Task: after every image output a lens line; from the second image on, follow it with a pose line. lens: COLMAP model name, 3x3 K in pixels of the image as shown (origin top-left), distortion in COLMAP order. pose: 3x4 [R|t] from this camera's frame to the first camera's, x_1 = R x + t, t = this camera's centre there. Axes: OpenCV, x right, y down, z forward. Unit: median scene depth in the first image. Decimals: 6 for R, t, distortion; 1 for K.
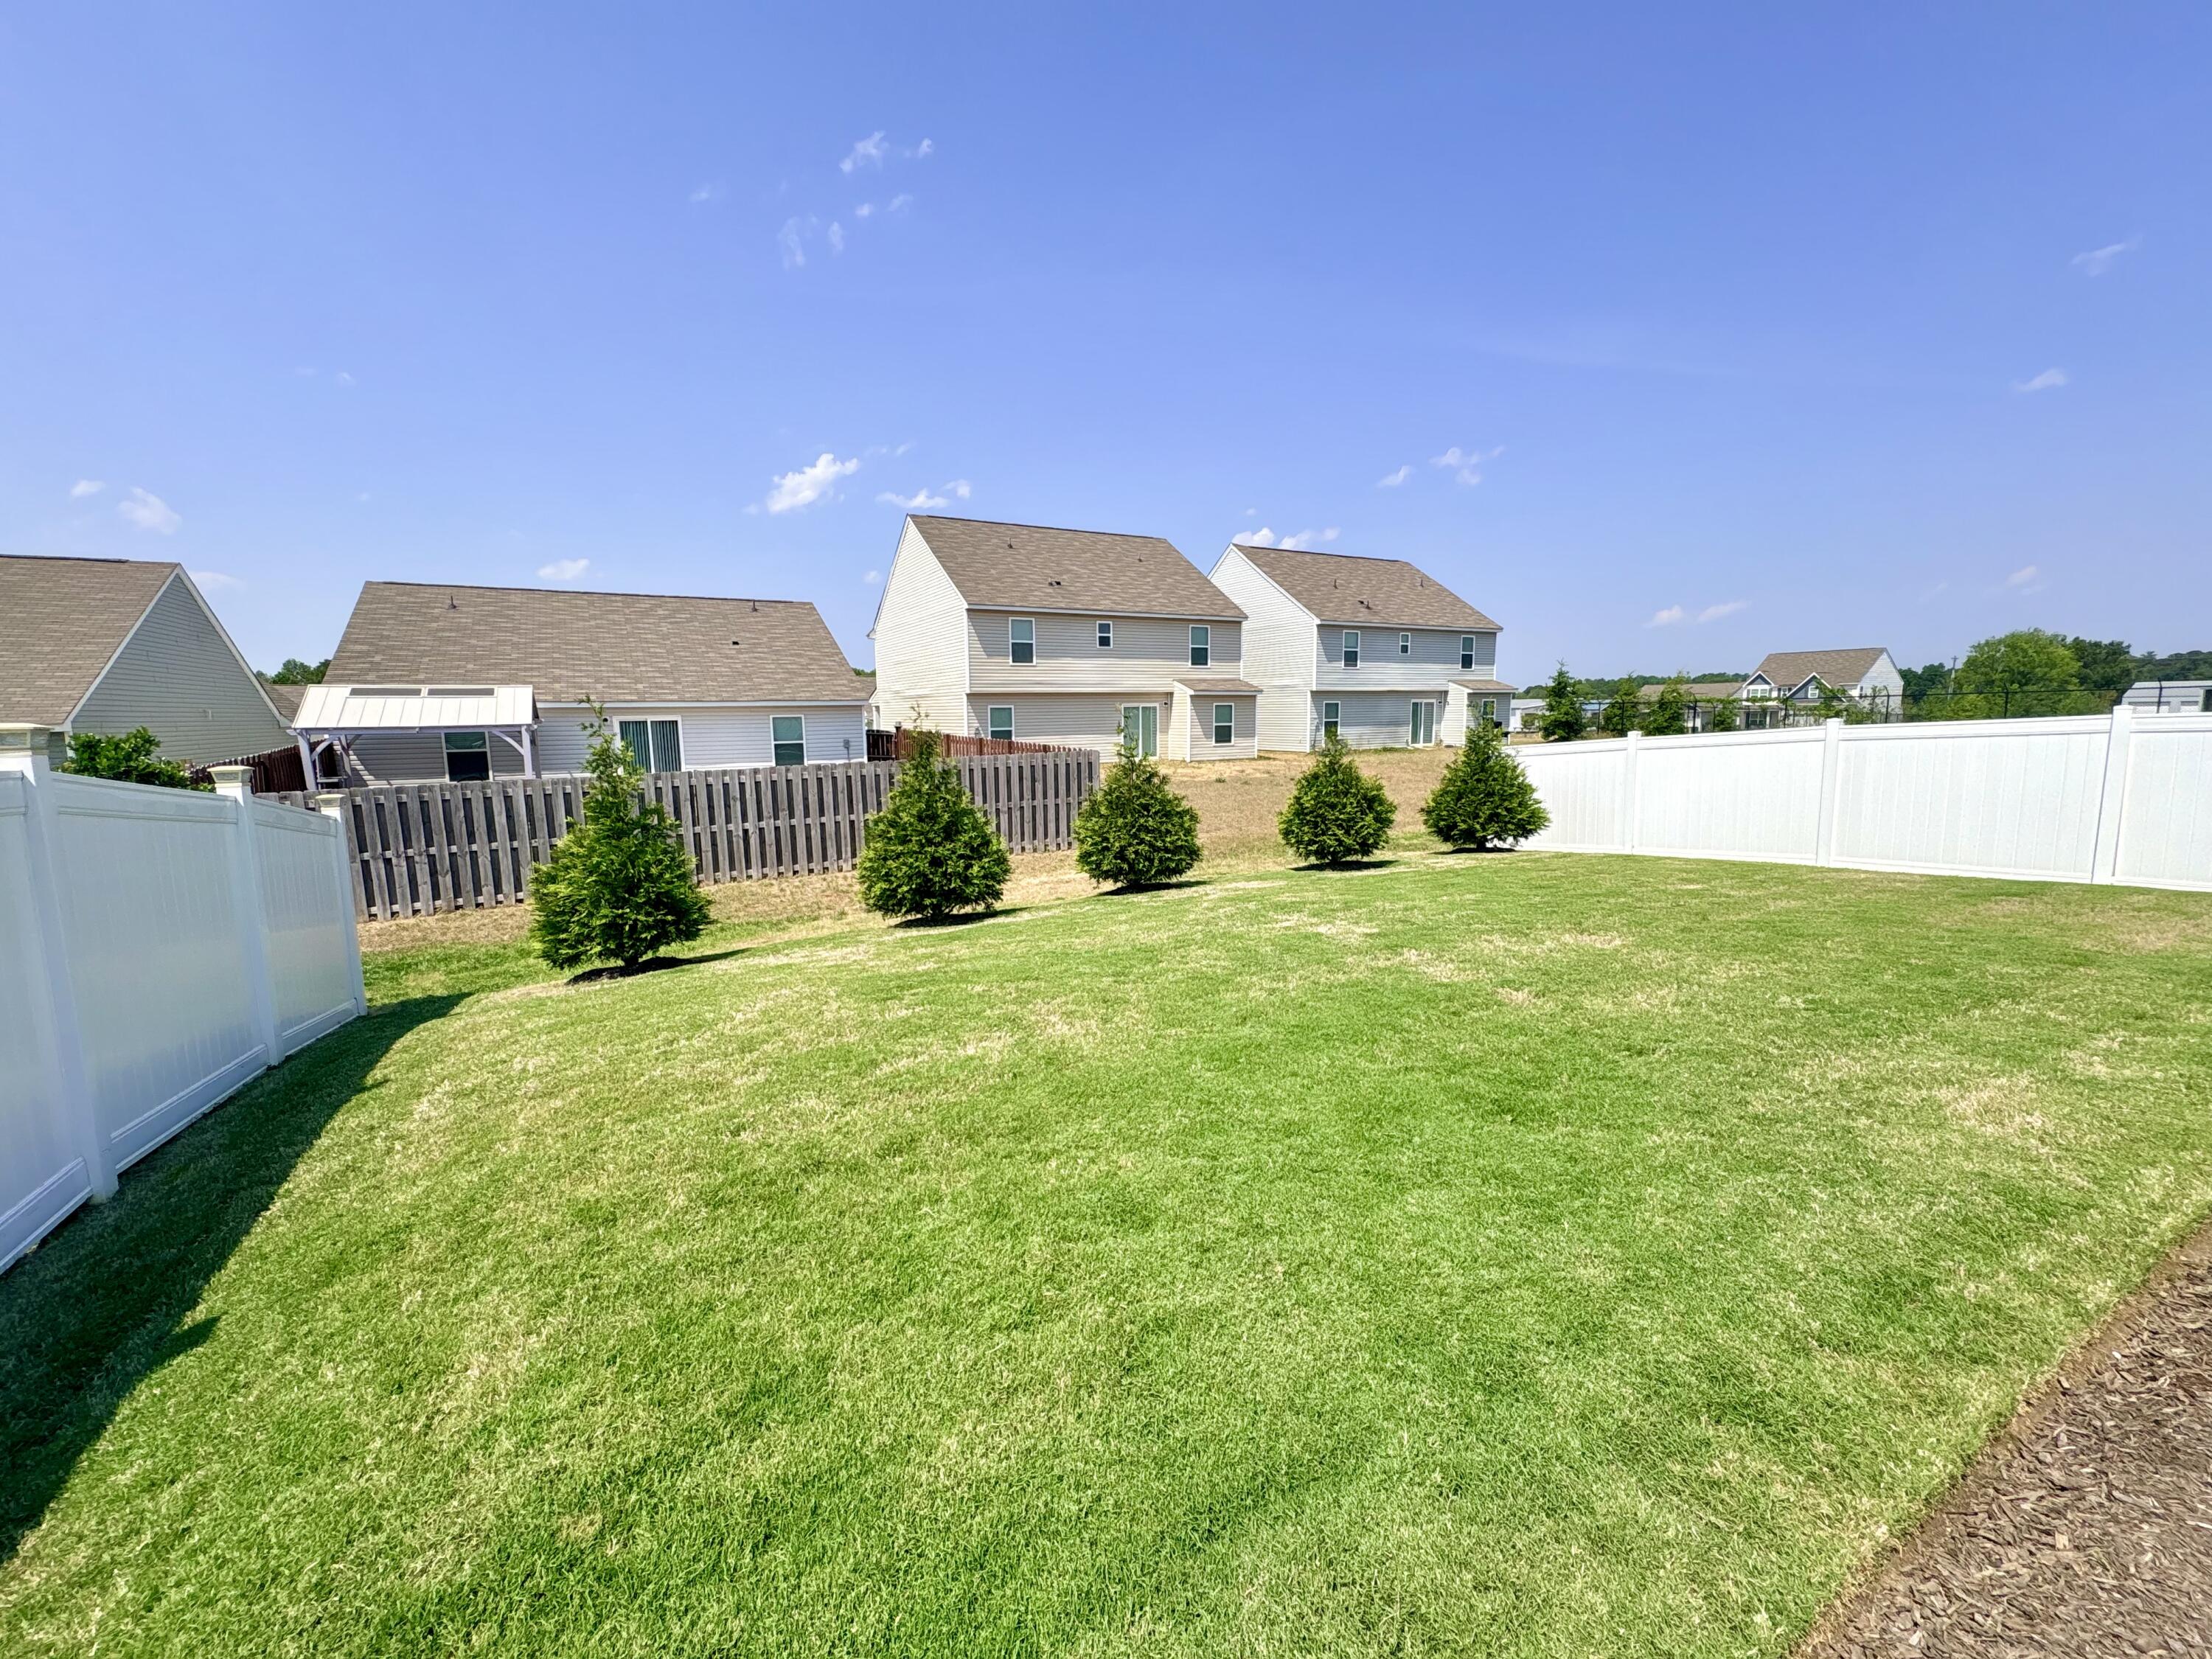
lens RADIAL K [[887.1, 0, 1106.0], [0, 887.1, 829.5], [0, 0, 1]] dist [-0.001742, 0.000068]
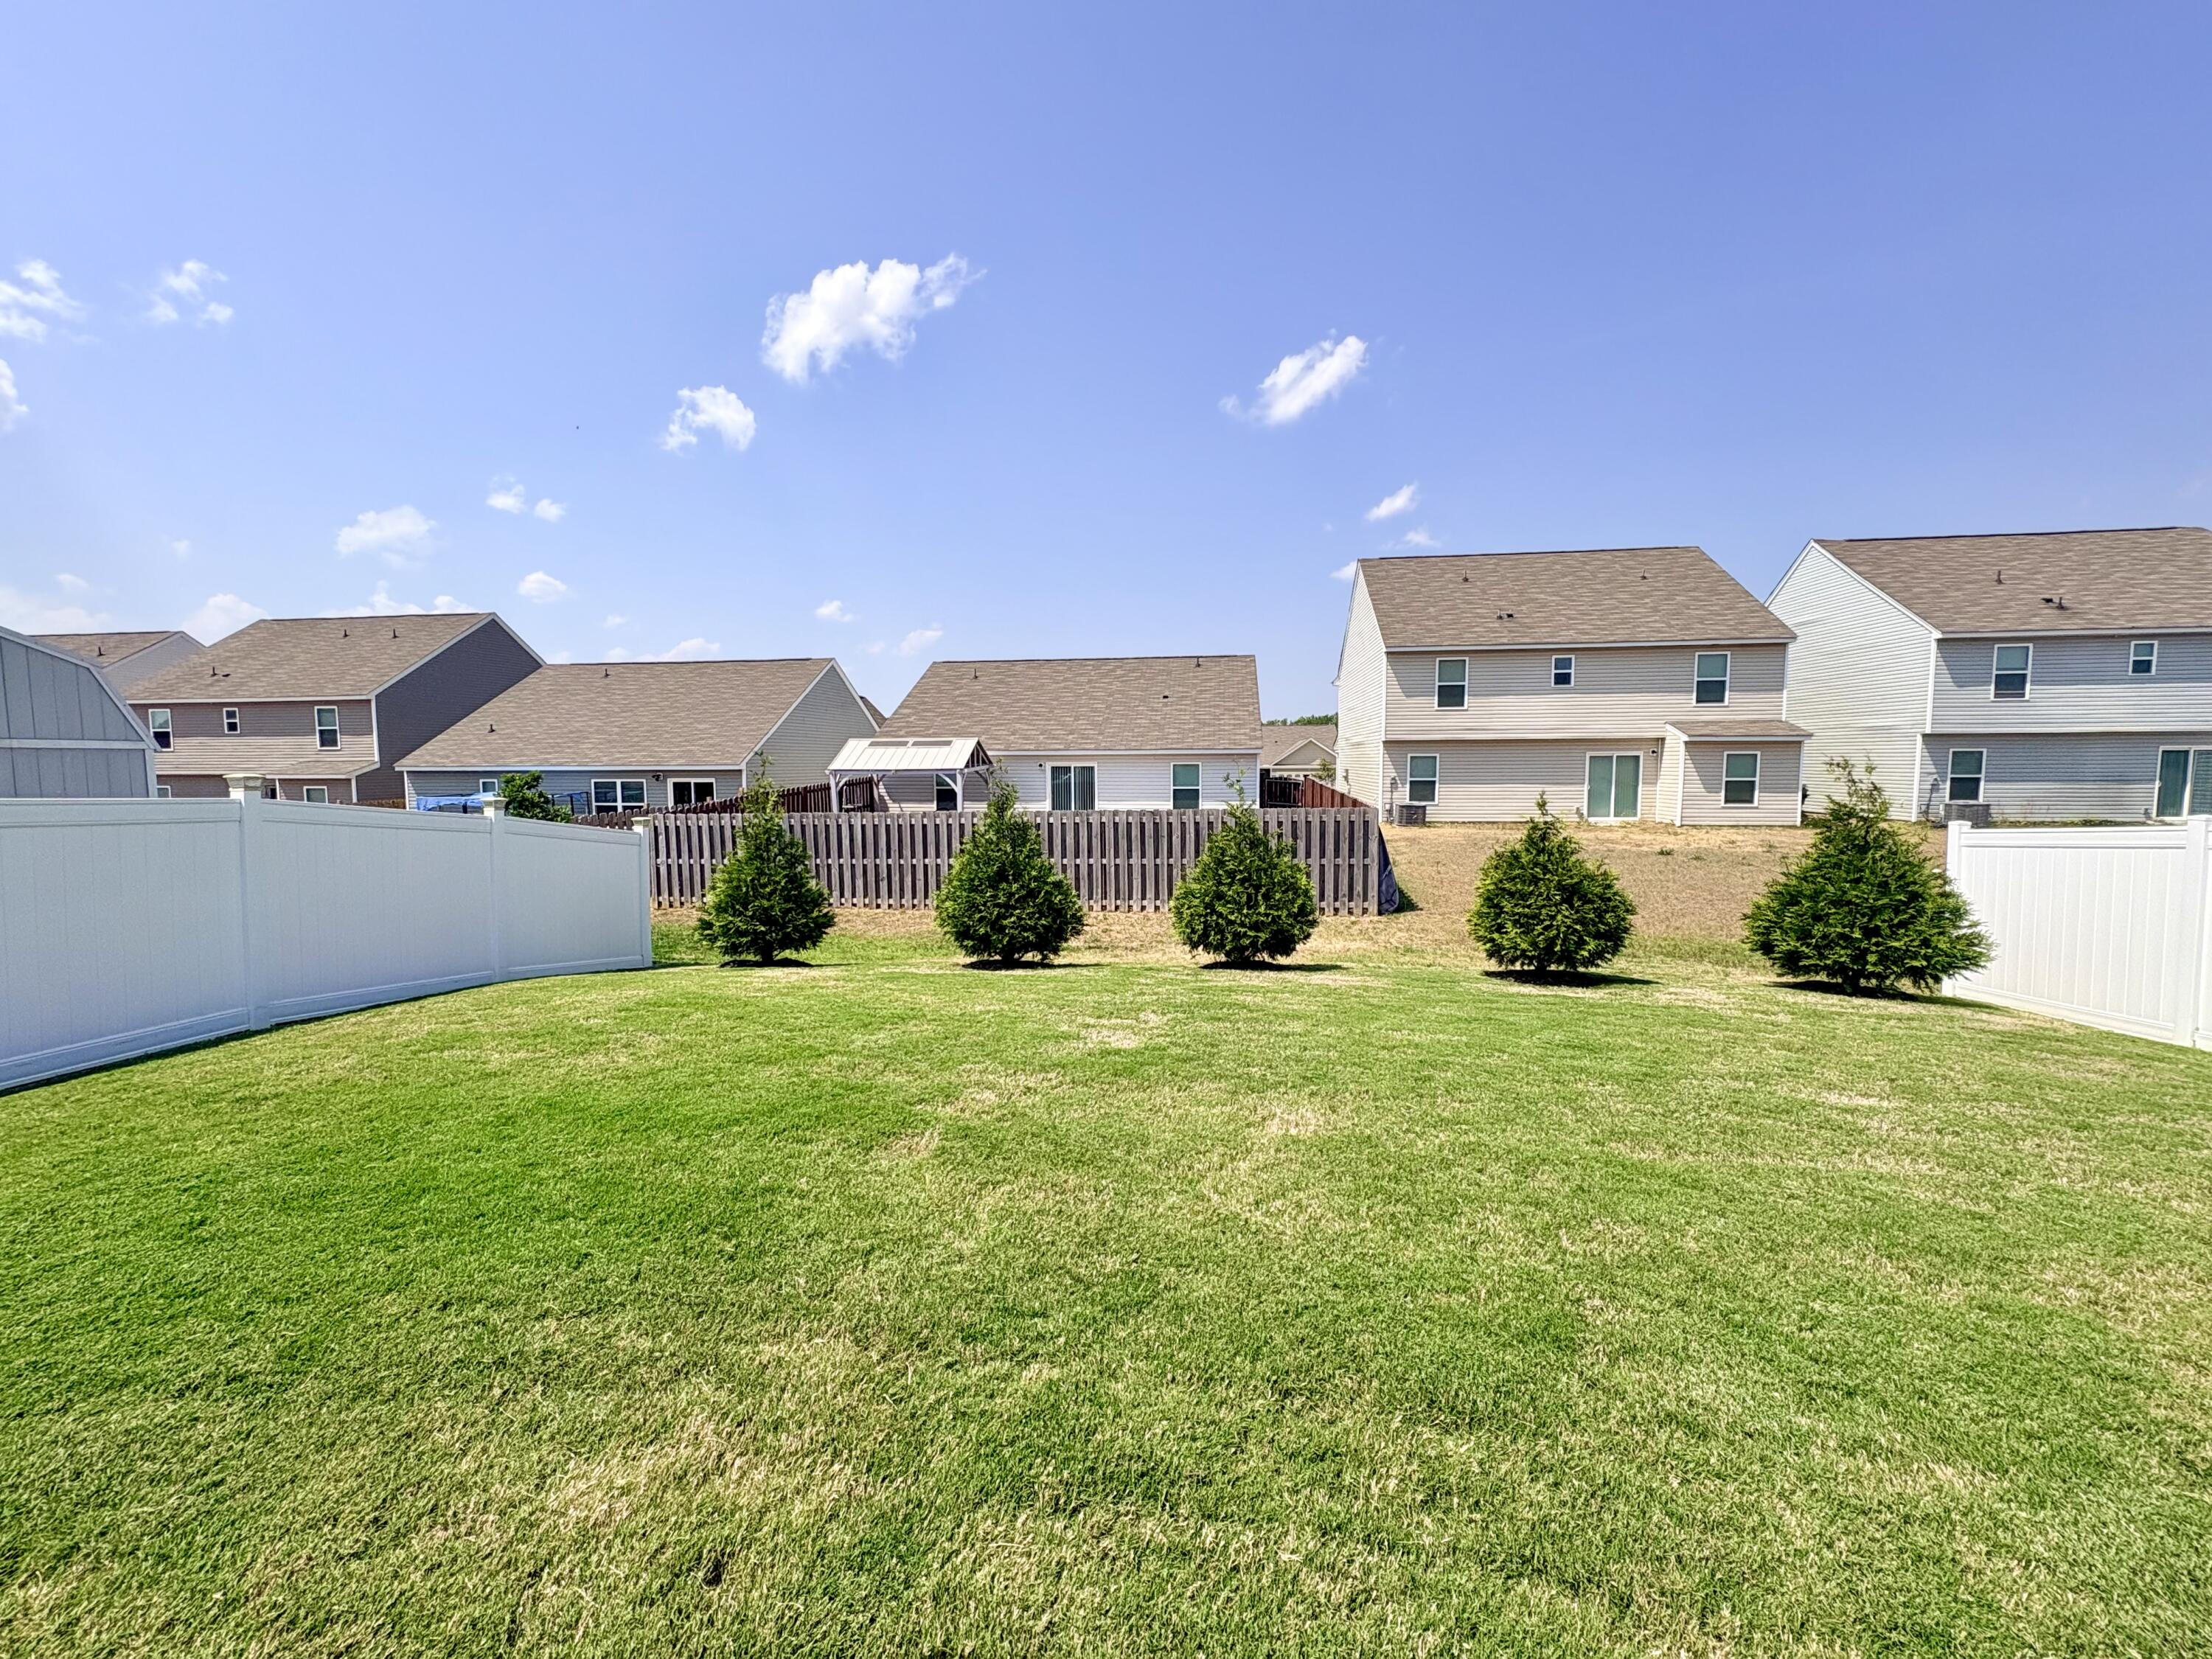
lens RADIAL K [[886.7, 0, 1101.1], [0, 886.7, 817.5], [0, 0, 1]] dist [-0.002064, -0.000151]
pose [[0.791976, 0.048597, -0.608615, 0.238751], [-0.085118, 0.995881, -0.031242, -0.021544], [0.604590, 0.076547, 0.792850, 0.096914]]
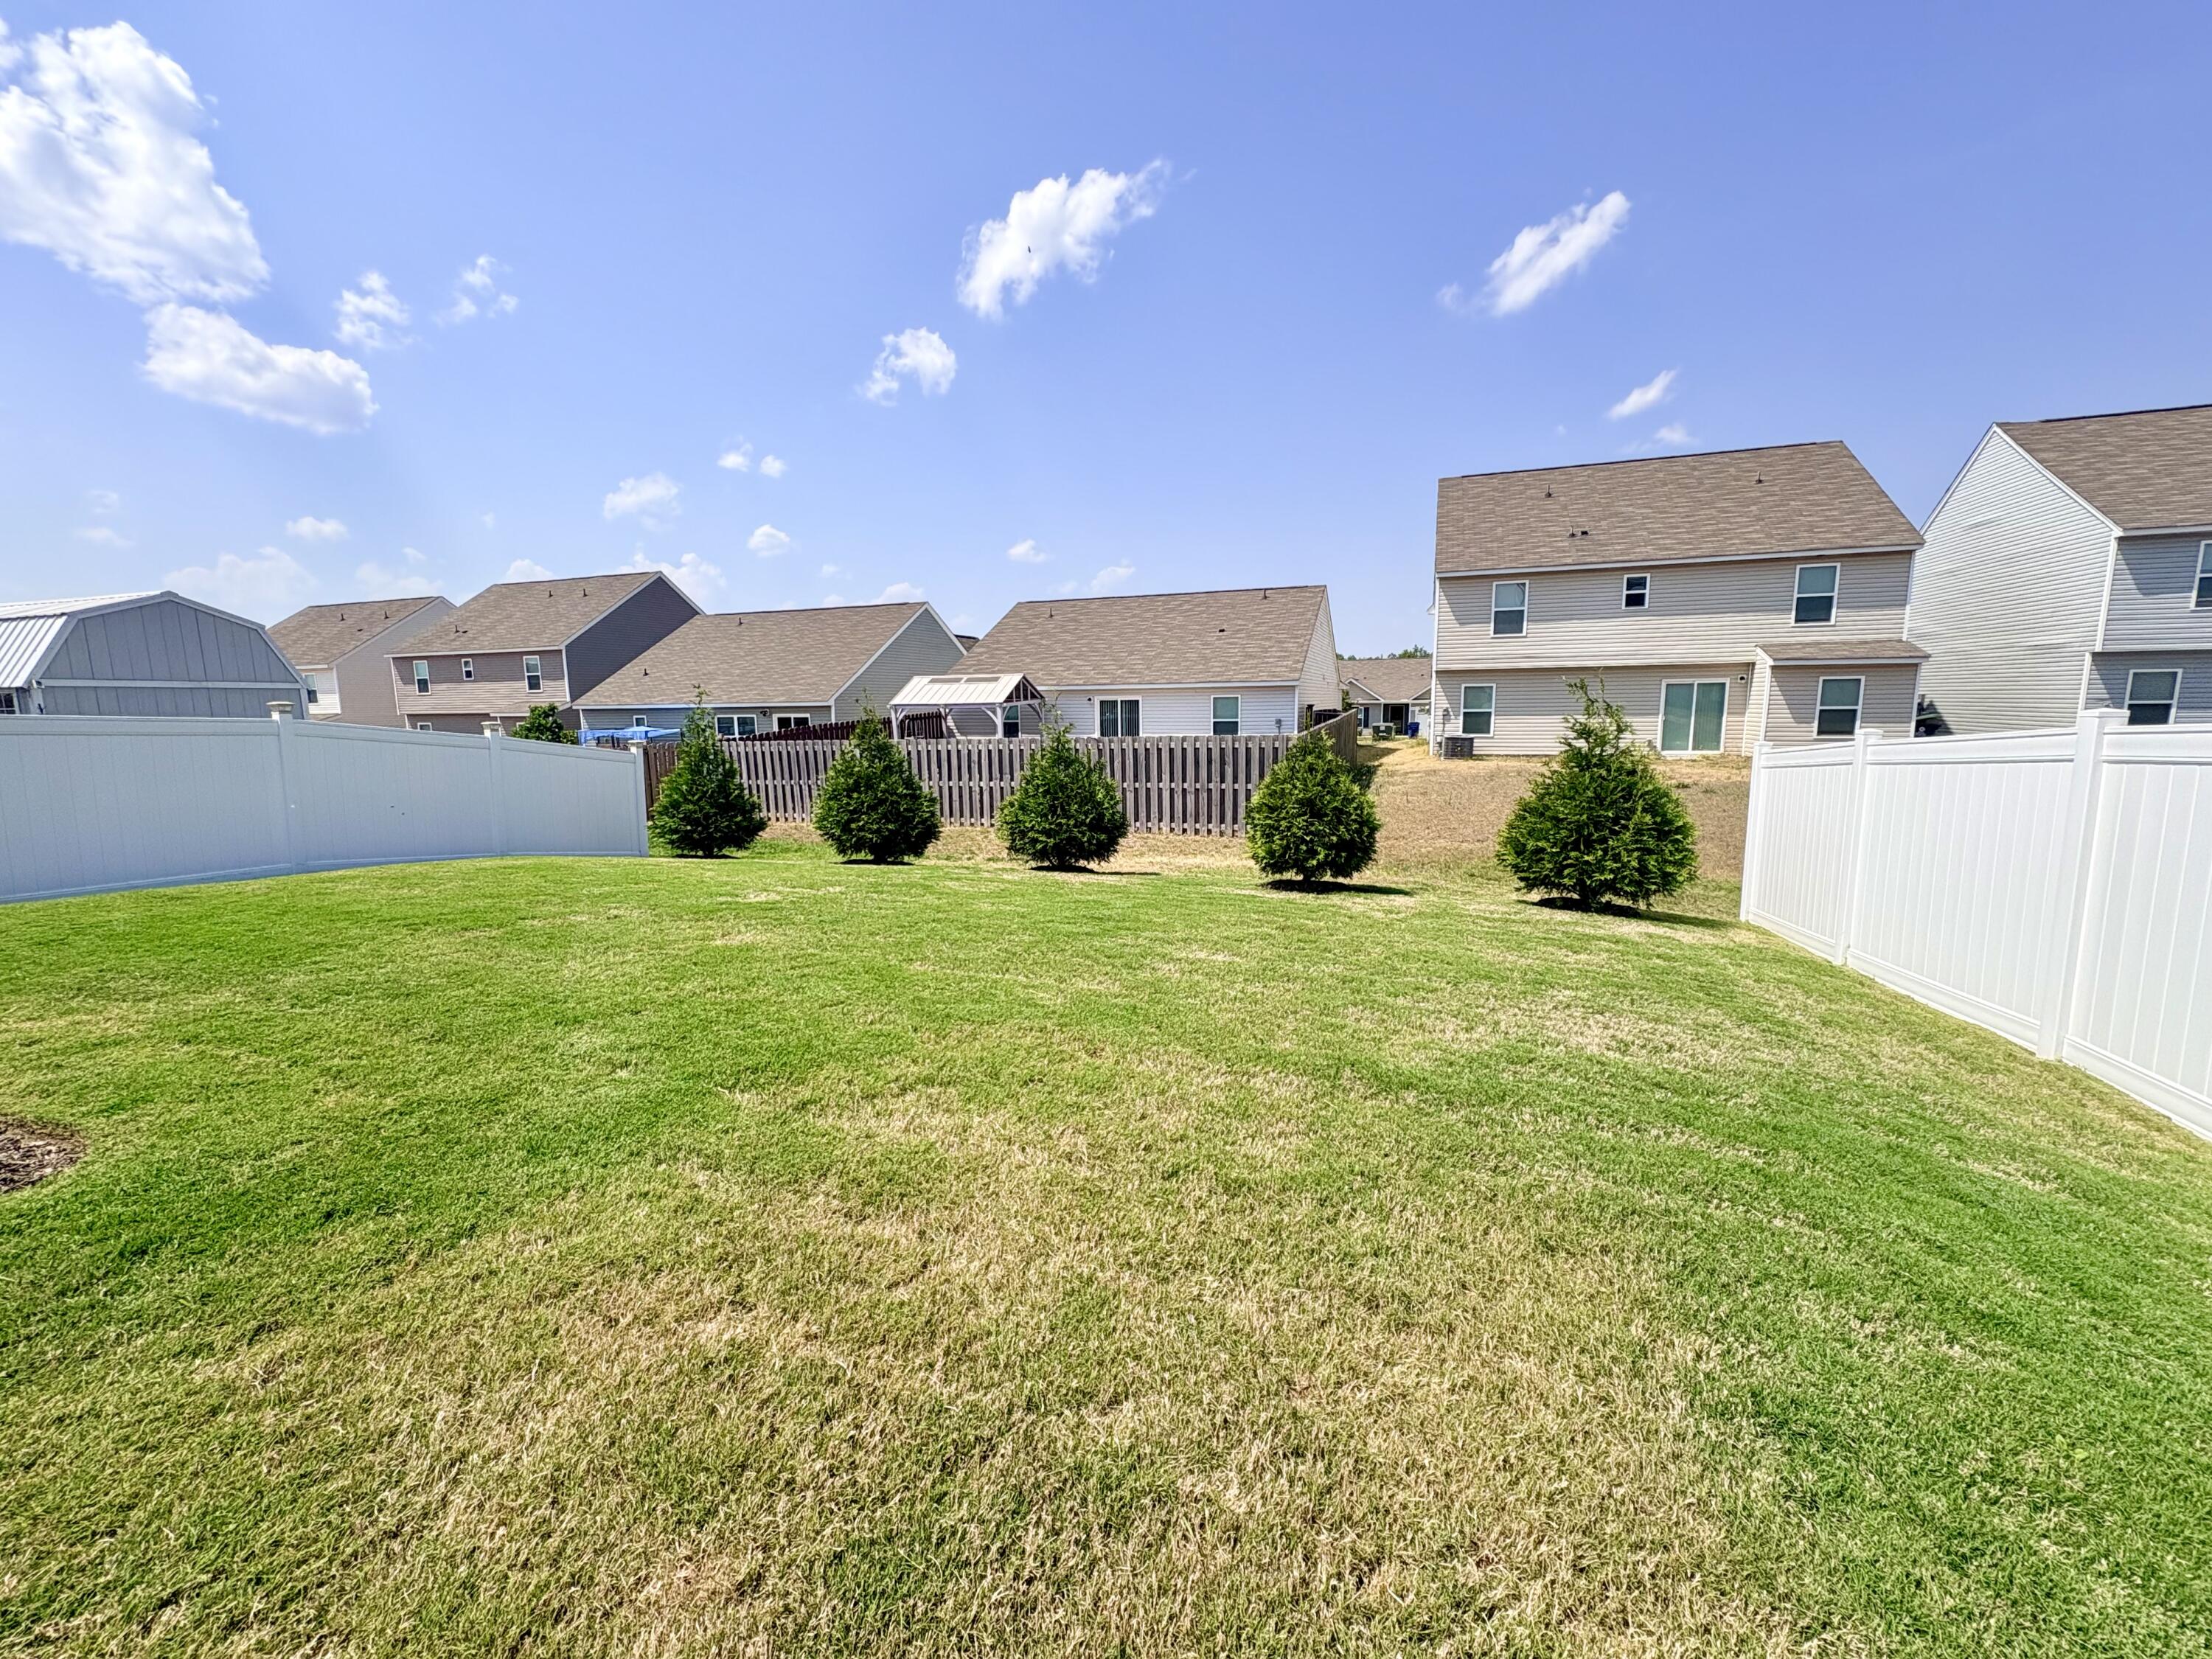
lens RADIAL K [[887.1, 0, 1106.0], [0, 887.1, 829.5], [0, 0, 1]] dist [-0.001742, 0.000068]
pose [[0.646691, 0.114278, -0.754143, 0.433625], [-0.094030, 0.993115, 0.069857, -0.028433], [0.756934, 0.025736, 0.652984, 0.188058]]
